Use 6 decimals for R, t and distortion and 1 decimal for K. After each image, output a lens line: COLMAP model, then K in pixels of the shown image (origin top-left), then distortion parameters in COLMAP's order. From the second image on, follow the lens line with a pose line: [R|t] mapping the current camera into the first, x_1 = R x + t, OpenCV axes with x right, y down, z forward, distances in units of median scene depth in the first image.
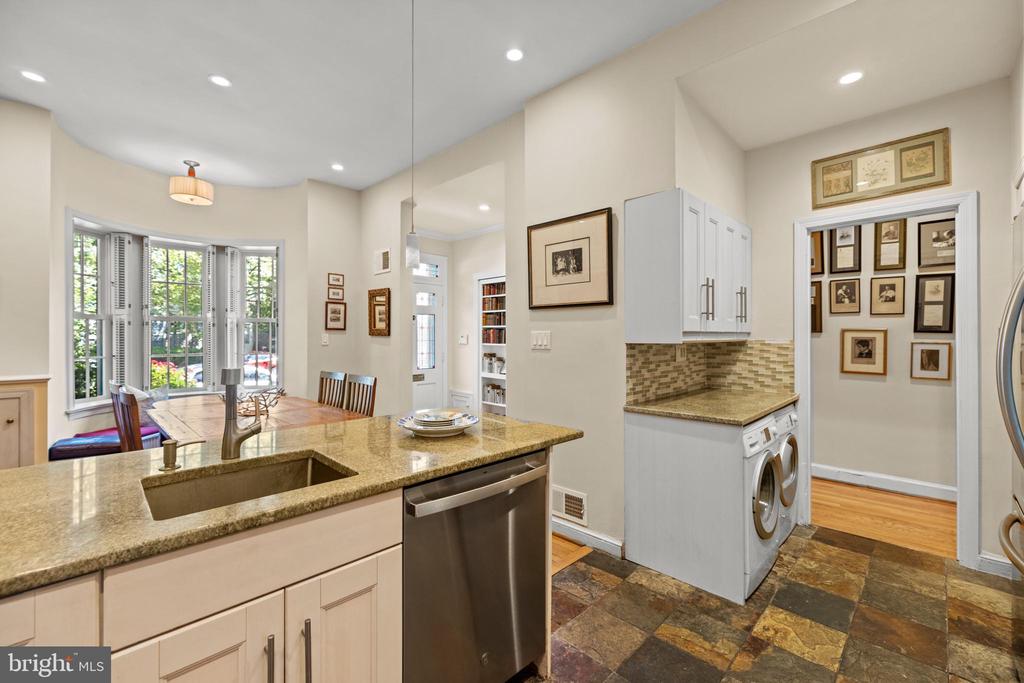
lens RADIAL K [[430.8, 0, 510.9], [0, 430.8, 335.2], [0, 0, 1]] dist [0.001061, 0.000568]
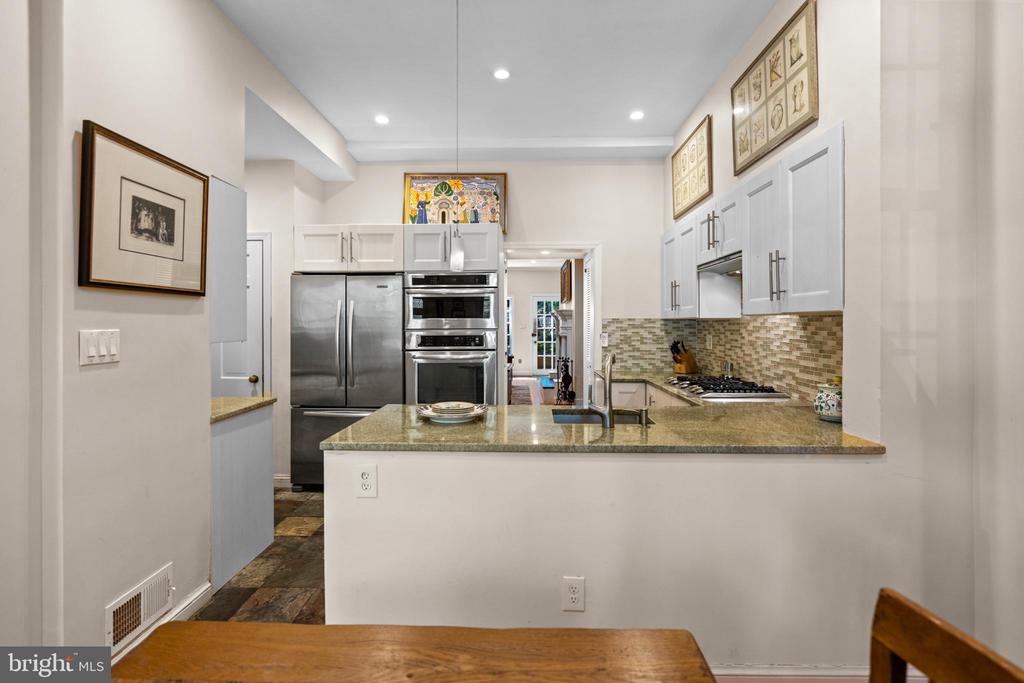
lens RADIAL K [[501.5, 0, 514.3], [0, 501.5, 326.3], [0, 0, 1]] dist [-0.010072, 0.000798]
pose [[-0.689585, -0.002406, 0.724201, -0.759388], [-0.000732, 0.999996, 0.002626, -0.016221], [-0.724205, 0.001281, -0.689584, 1.101109]]
